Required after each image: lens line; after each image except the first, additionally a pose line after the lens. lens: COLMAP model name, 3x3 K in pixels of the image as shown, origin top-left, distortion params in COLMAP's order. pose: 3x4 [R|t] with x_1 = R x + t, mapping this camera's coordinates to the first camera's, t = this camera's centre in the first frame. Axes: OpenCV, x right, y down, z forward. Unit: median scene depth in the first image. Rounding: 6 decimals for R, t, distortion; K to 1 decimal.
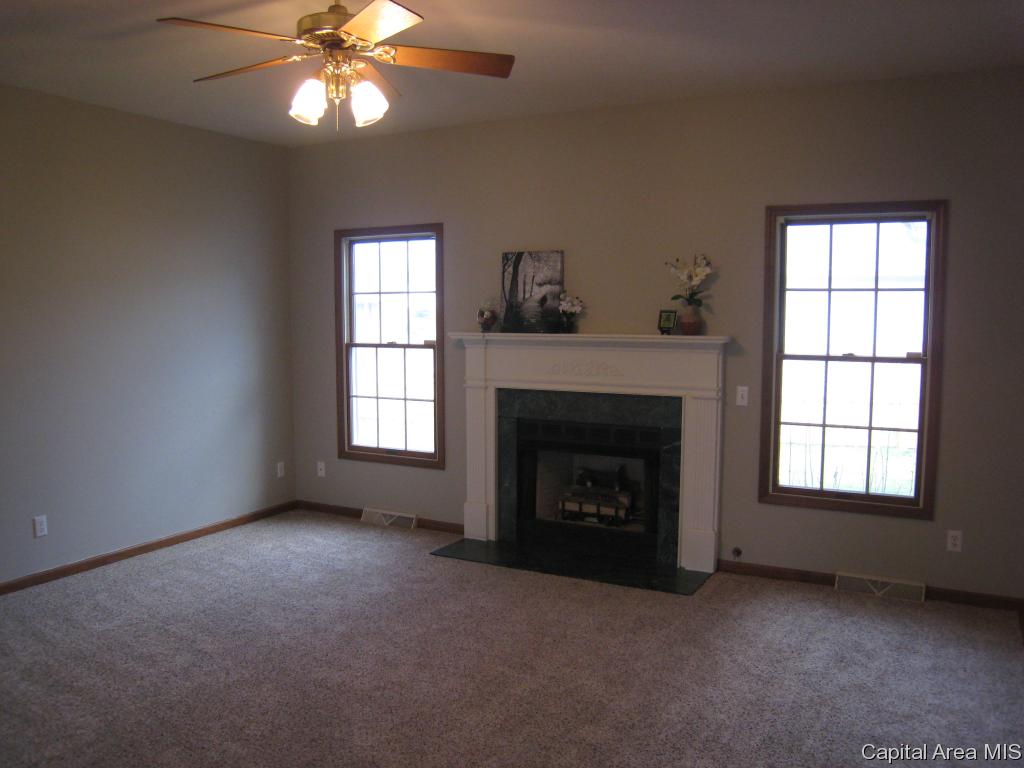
lens RADIAL K [[845.7, 0, 512.0], [0, 845.7, 384.0], [0, 0, 1]] dist [-0.162514, 0.114141]
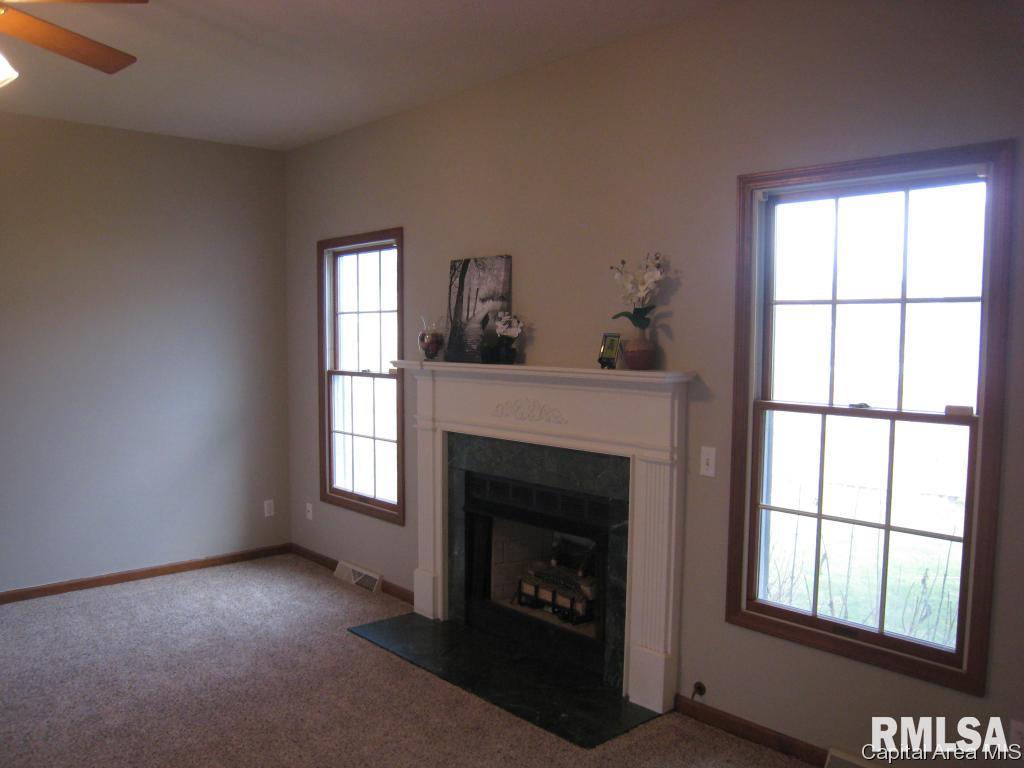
lens RADIAL K [[850.3, 0, 501.5], [0, 850.3, 391.8], [0, 0, 1]] dist [-0.155906, 0.123335]
pose [[0.939160, 0.027444, -0.342381, 0.316591], [-0.032950, 0.999404, -0.010274, -0.026479], [0.341895, 0.020930, 0.939505, 0.276431]]
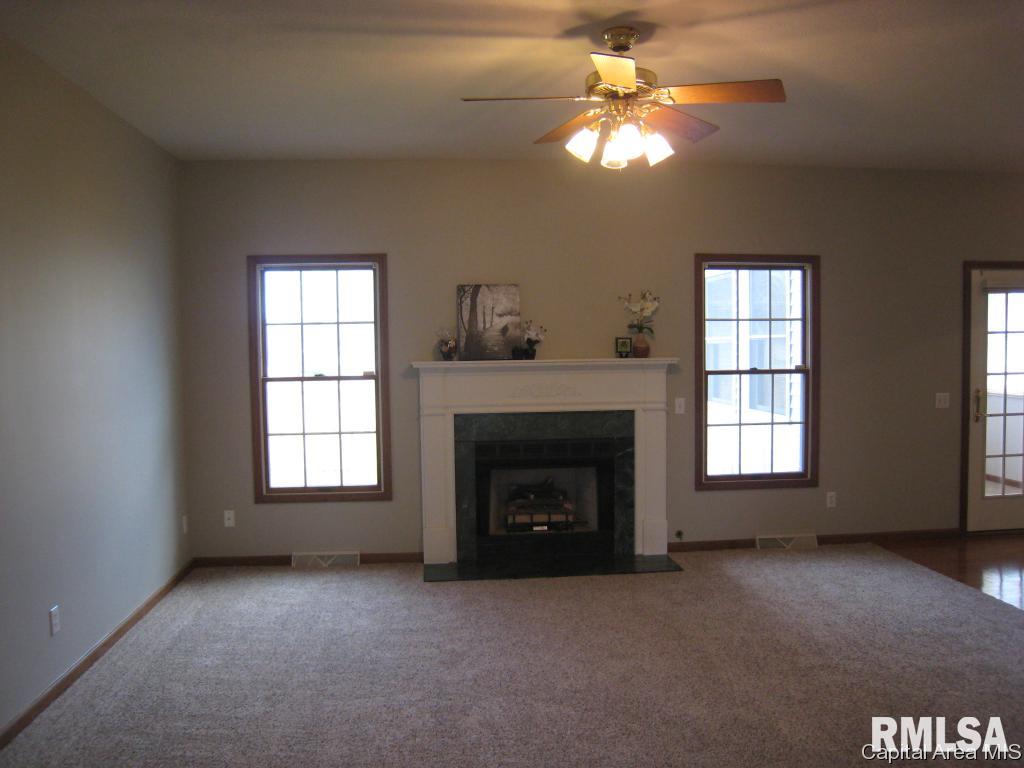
lens RADIAL K [[845.7, 0, 512.0], [0, 845.7, 384.0], [0, 0, 1]] dist [-0.162514, 0.114141]
pose [[0.827781, -0.035924, 0.559900, -0.562361], [0.061785, 0.997715, -0.027330, 0.000517], [-0.557639, 0.057216, 0.828110, 0.099596]]
